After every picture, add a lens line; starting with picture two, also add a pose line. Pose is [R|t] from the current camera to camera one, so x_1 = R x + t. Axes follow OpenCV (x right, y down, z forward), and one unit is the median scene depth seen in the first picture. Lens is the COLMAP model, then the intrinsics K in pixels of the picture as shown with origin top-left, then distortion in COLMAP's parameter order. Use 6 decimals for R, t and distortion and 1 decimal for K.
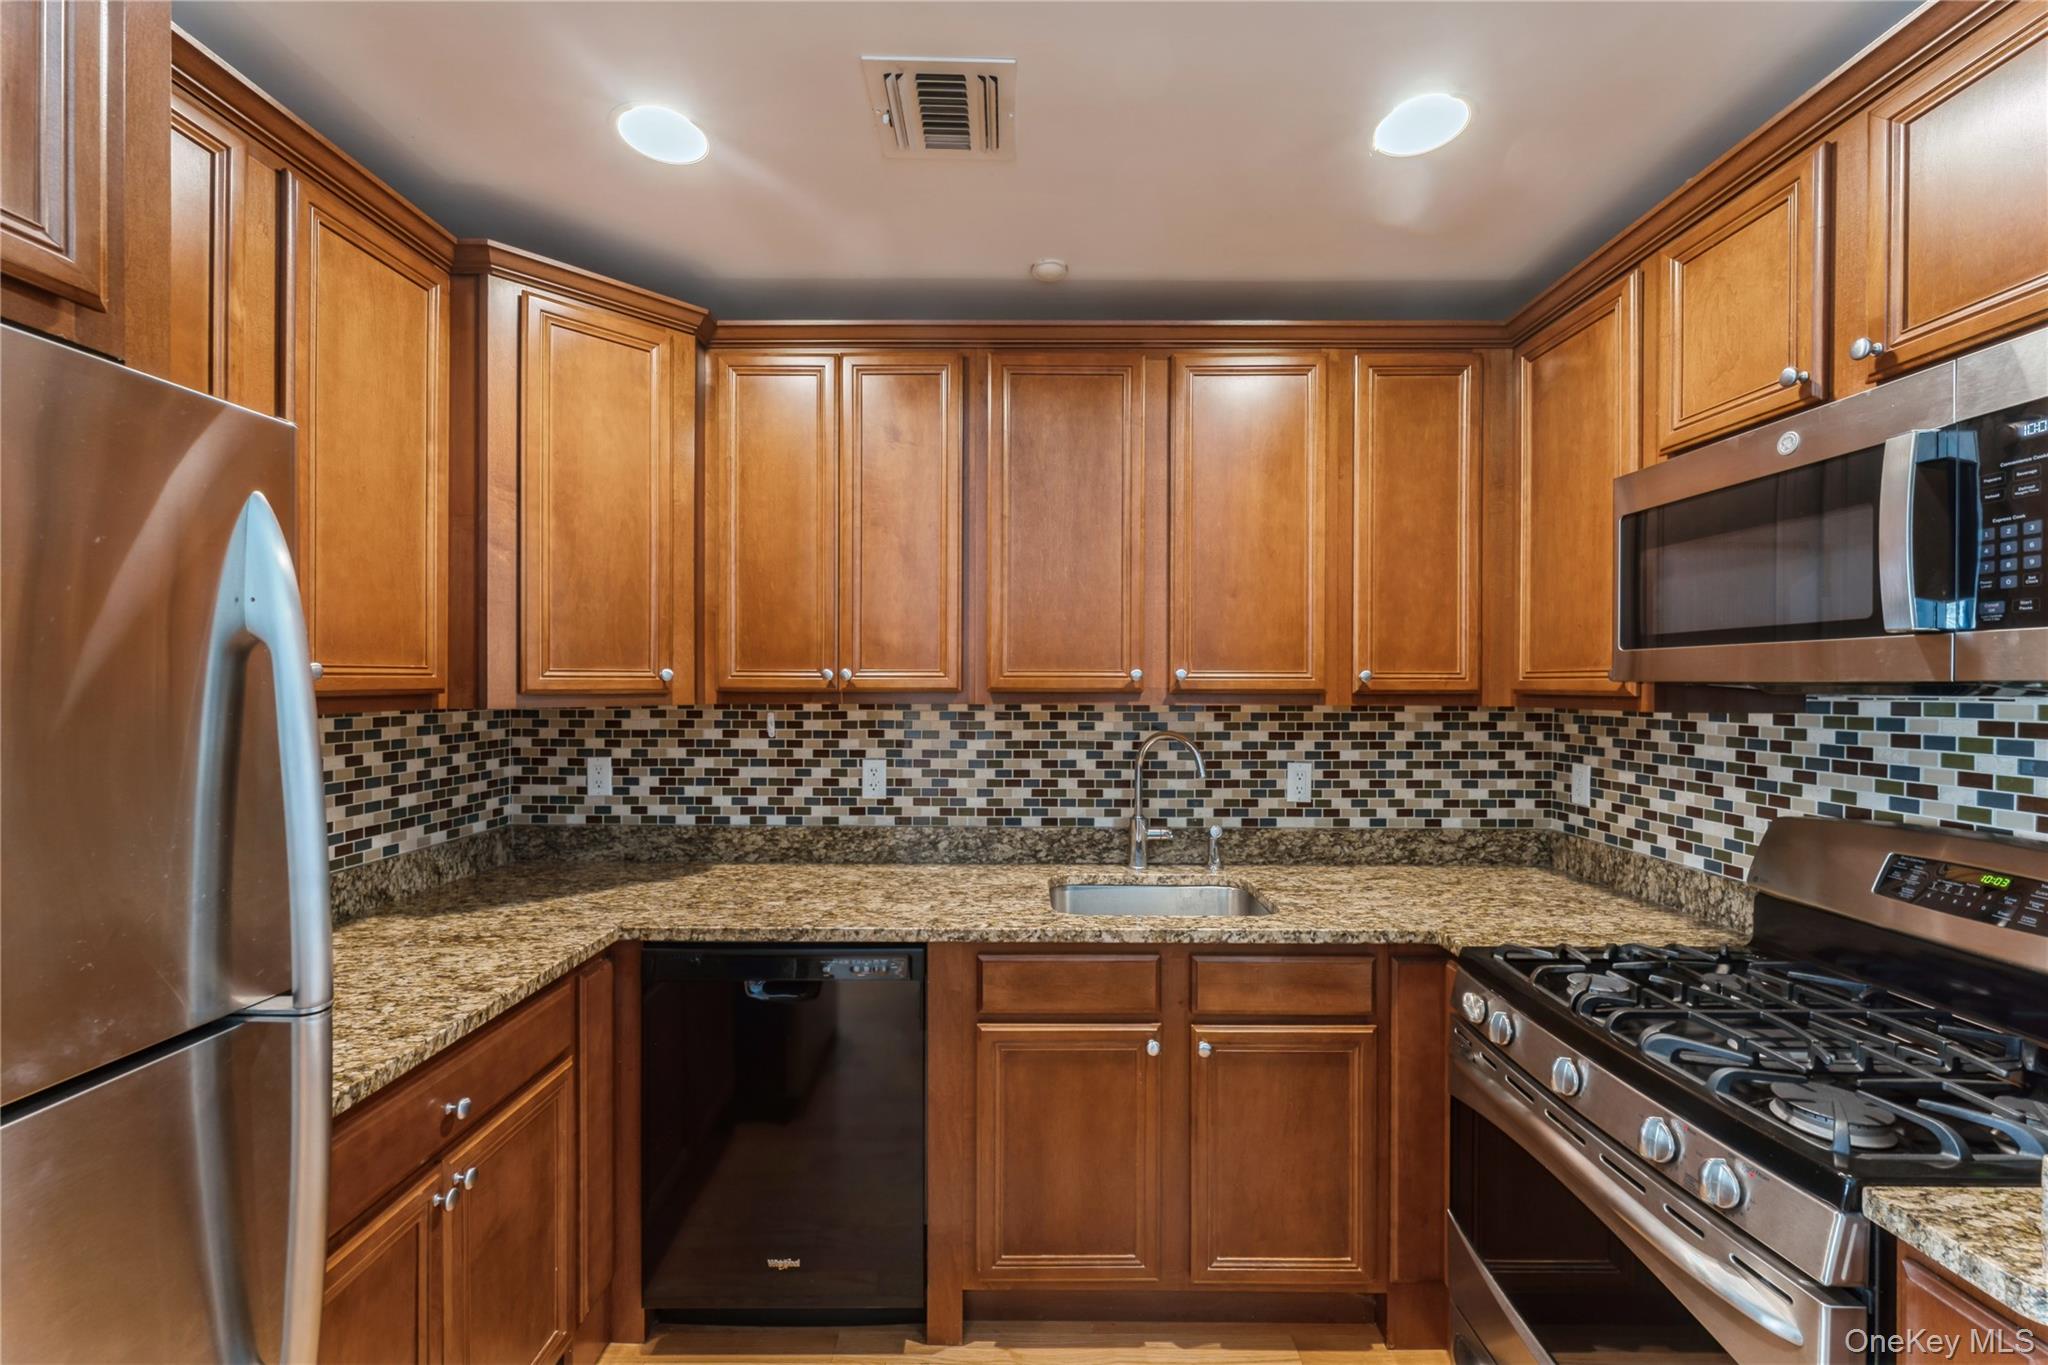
lens RADIAL K [[826.8, 0, 1004.6], [0, 826.8, 679.4], [0, 0, 1]] dist [-0.004169, -0.000811]
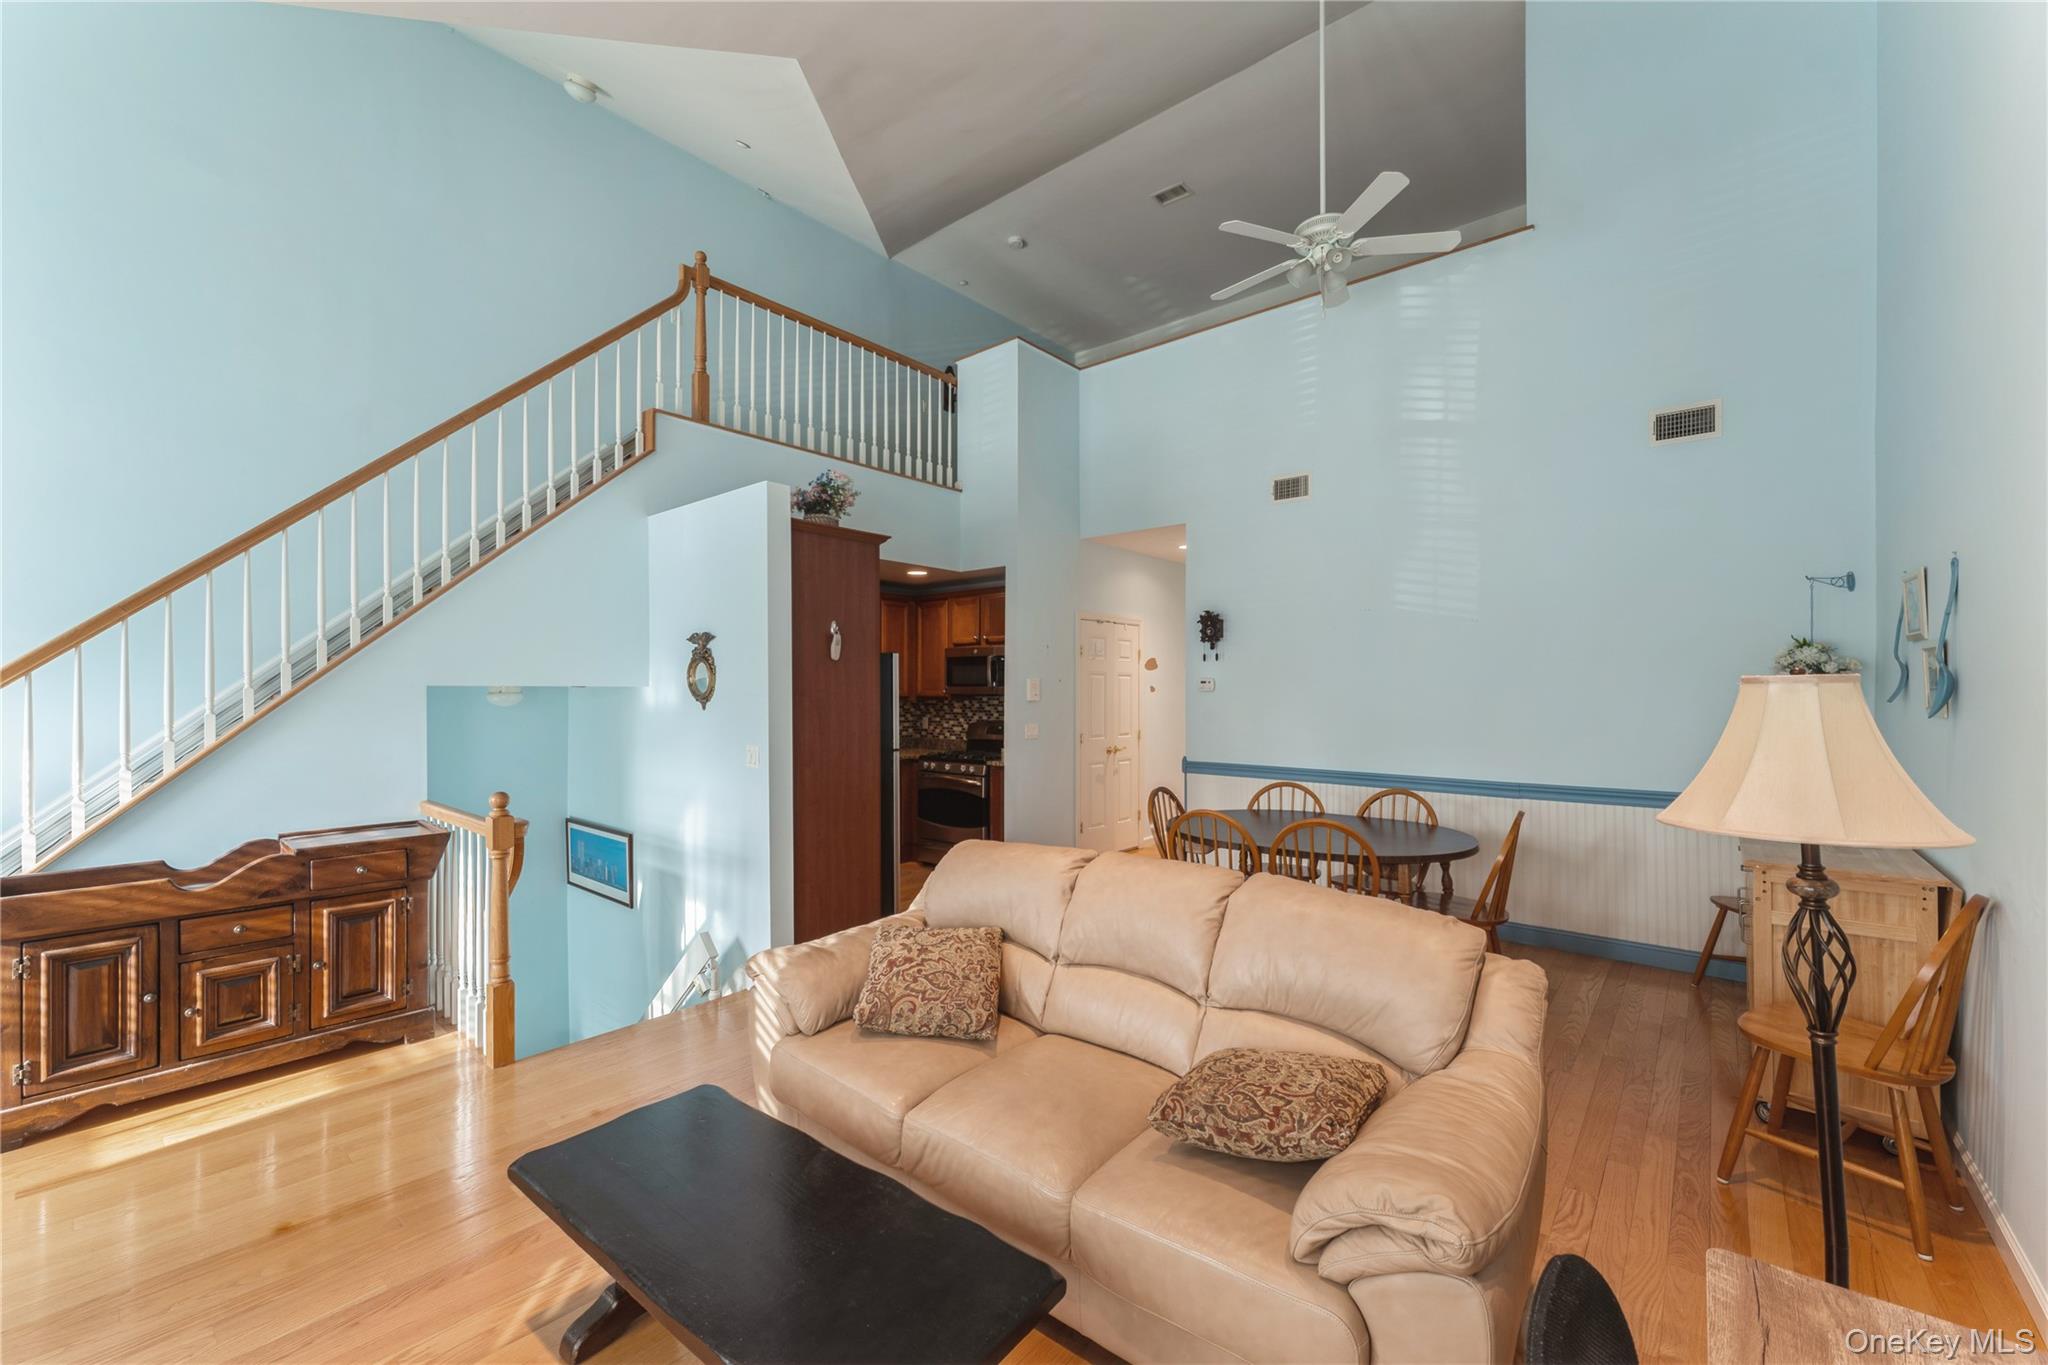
lens RADIAL K [[826.8, 0, 1016.9], [0, 826.8, 684.7], [0, 0, 1]] dist [-0.004169, -0.000811]
pose [[0.631734, 0.003620, 0.775177, -2.537178], [0.000930, 0.999985, -0.005427, -0.023483], [-0.775185, 0.004149, 0.631721, -2.177465]]
